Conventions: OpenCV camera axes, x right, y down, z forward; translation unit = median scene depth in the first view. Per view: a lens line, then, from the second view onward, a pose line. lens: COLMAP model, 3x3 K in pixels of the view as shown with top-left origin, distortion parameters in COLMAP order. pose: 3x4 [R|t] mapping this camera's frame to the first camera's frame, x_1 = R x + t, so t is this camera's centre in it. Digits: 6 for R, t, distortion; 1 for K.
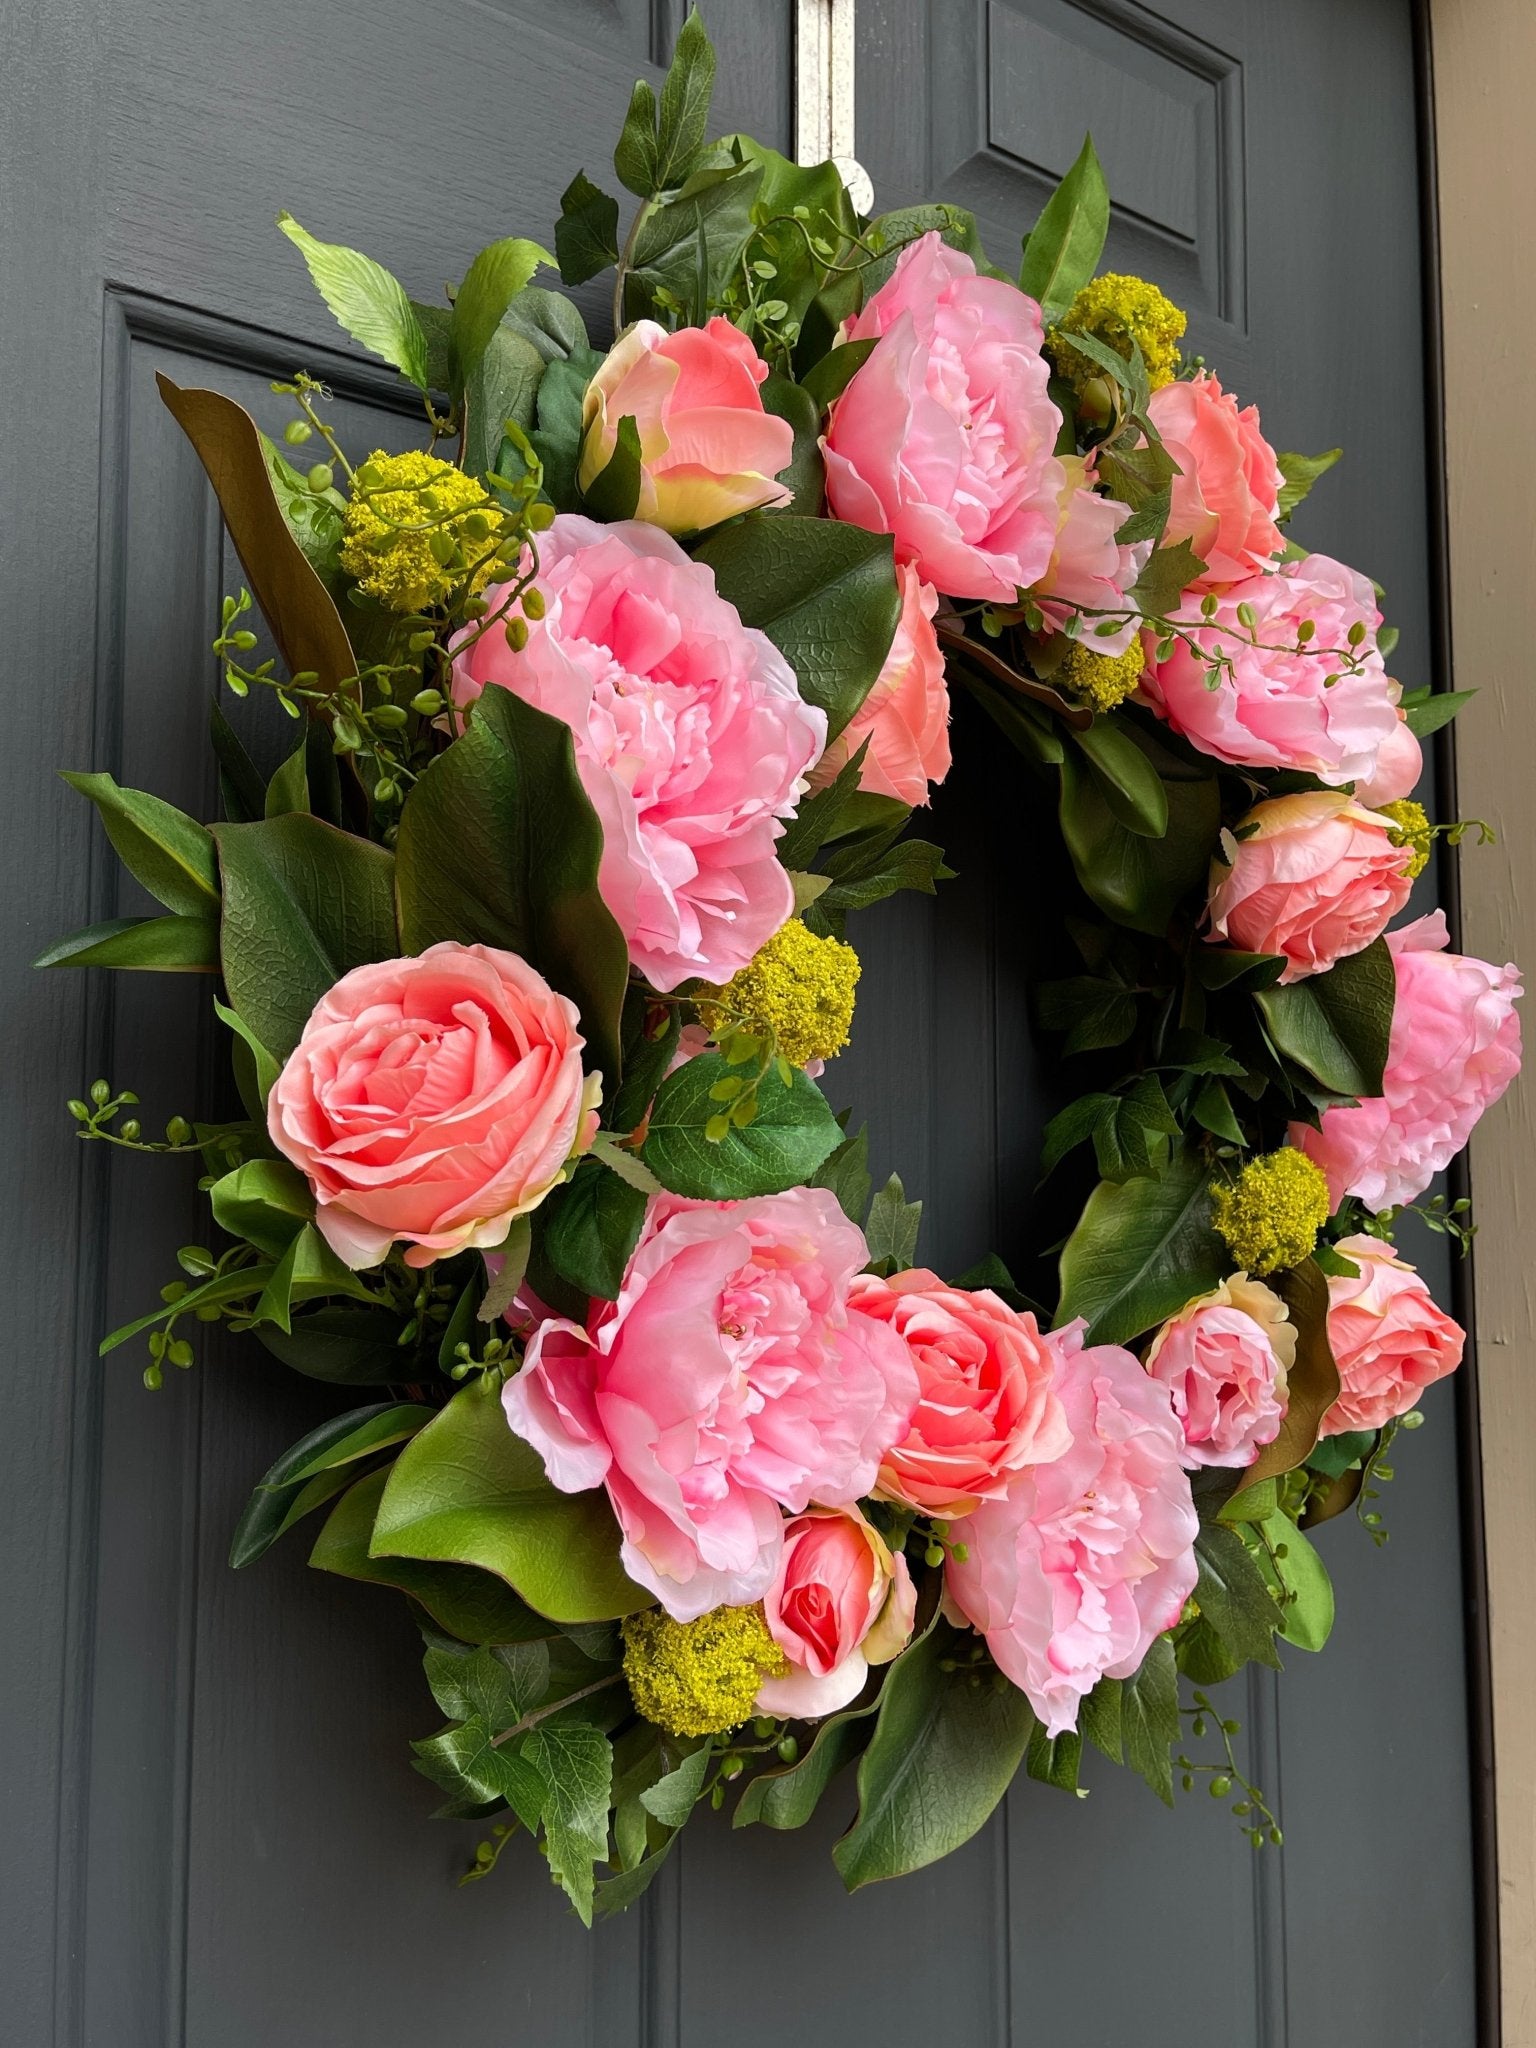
lens RADIAL K [[1806.3, 0, 768.0], [0, 1806.3, 1024.0], [0, 0, 1]] dist [0.020617, 0.019471]
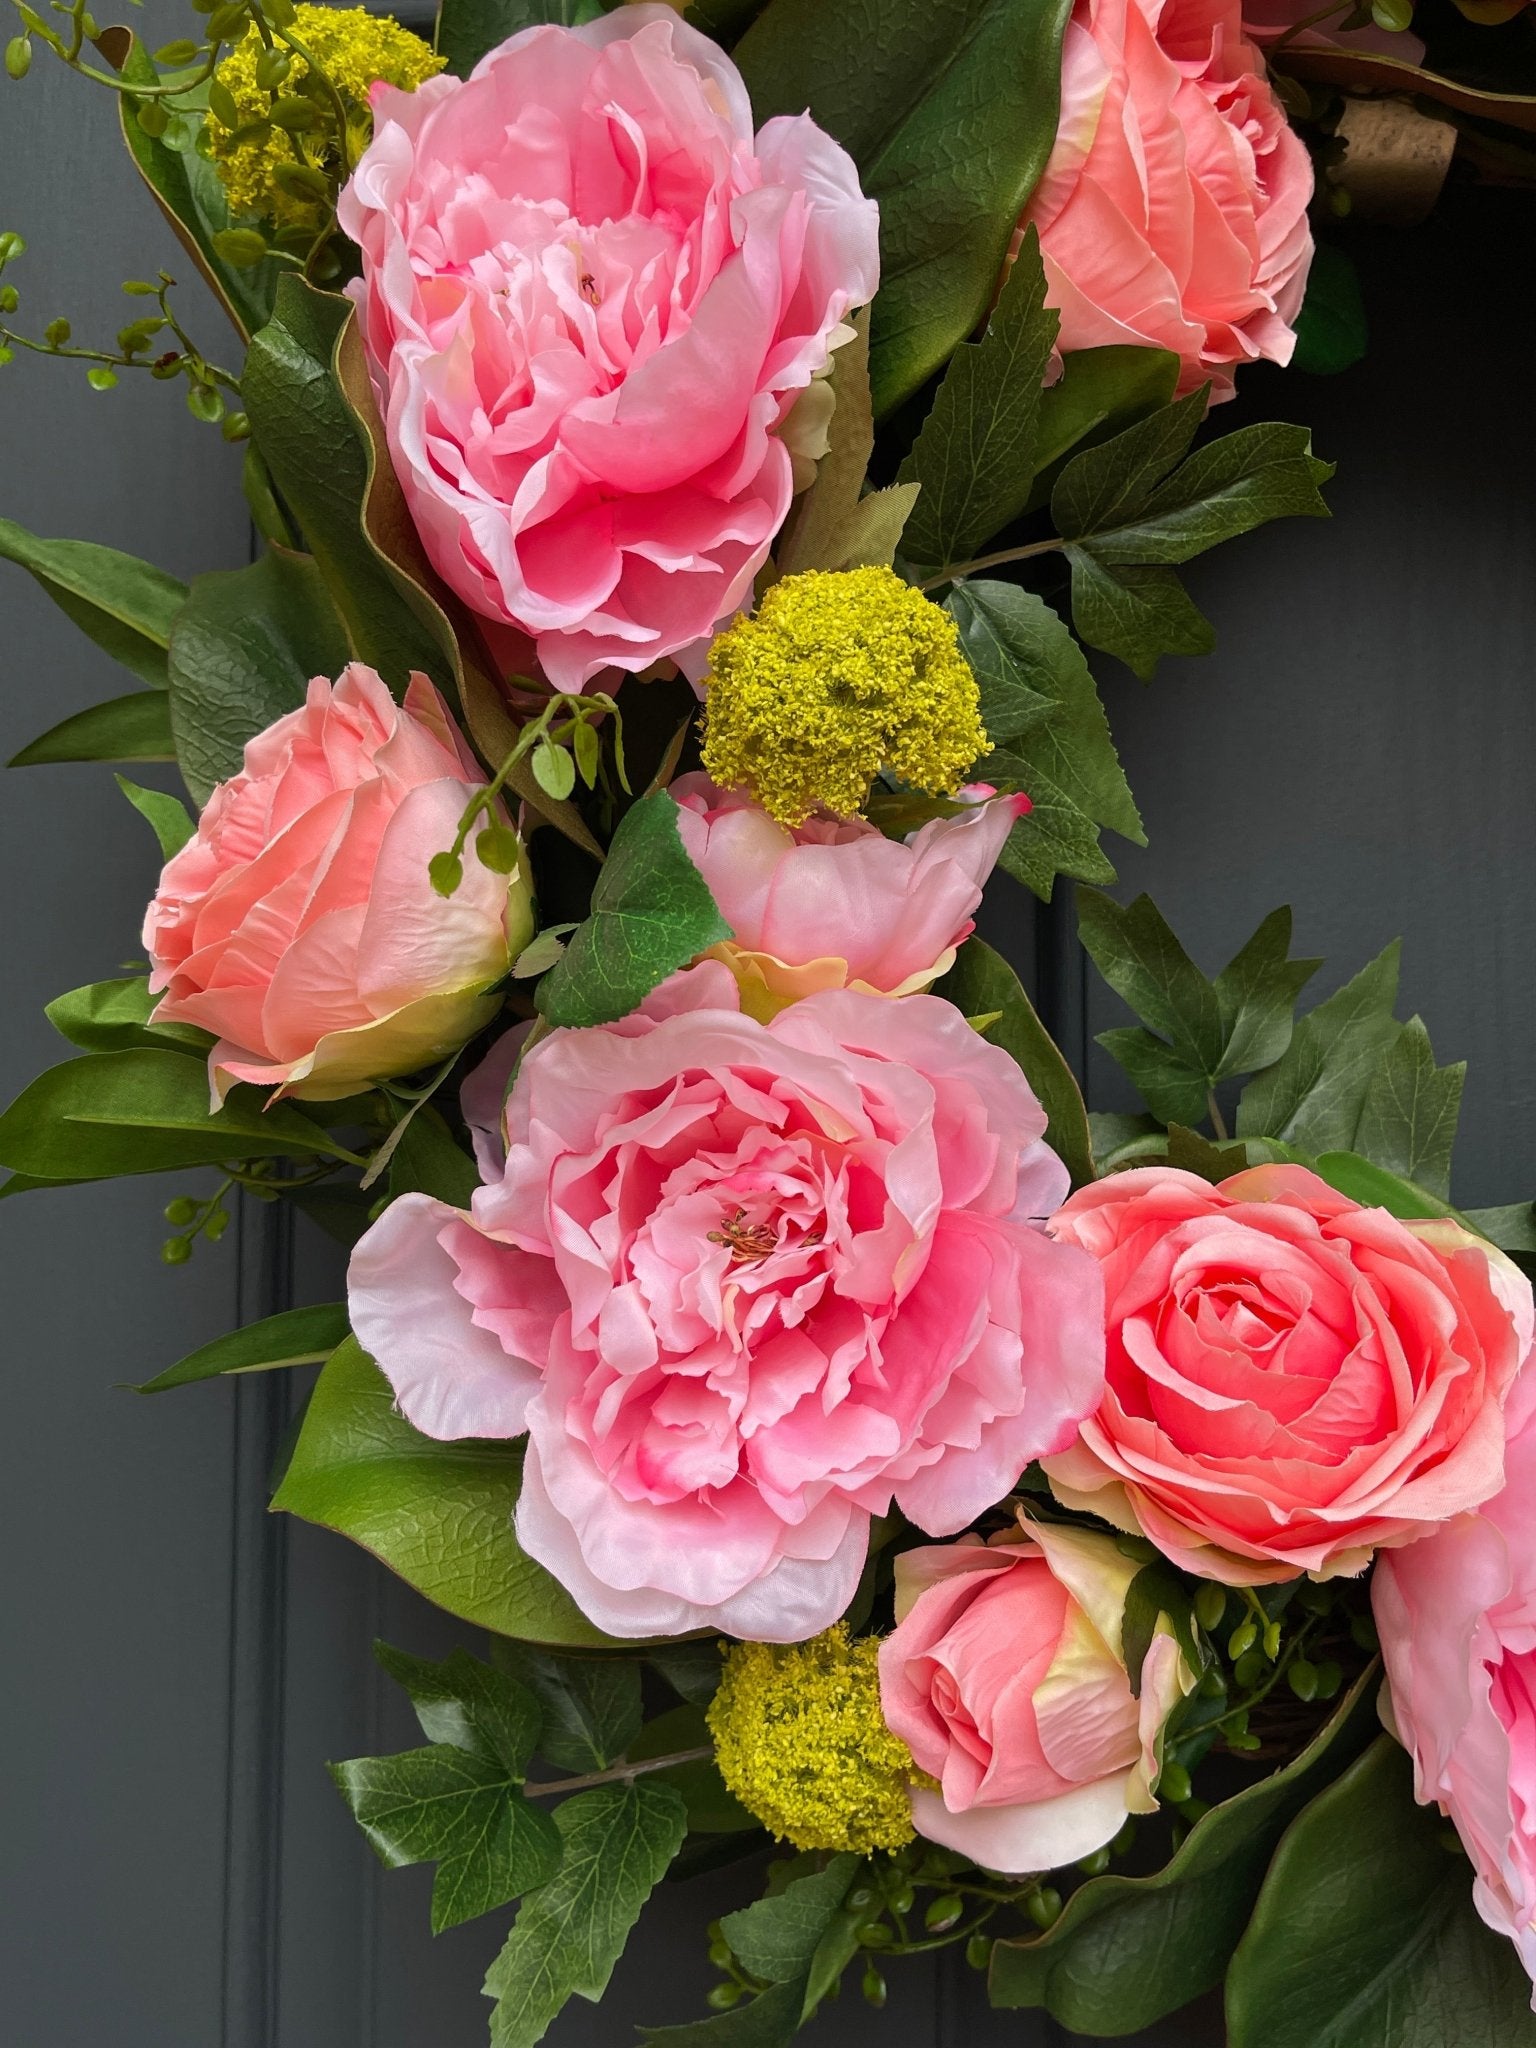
lens RADIAL K [[1806.3, 0, 768.0], [0, 1806.3, 1024.0], [0, 0, 1]] dist [0.020617, 0.019471]
pose [[0.770727, -0.022590, -0.636765, 0.378993], [0.043173, 0.998926, 0.016819, 0.085595], [0.635701, -0.040454, 0.770875, 0.508107]]
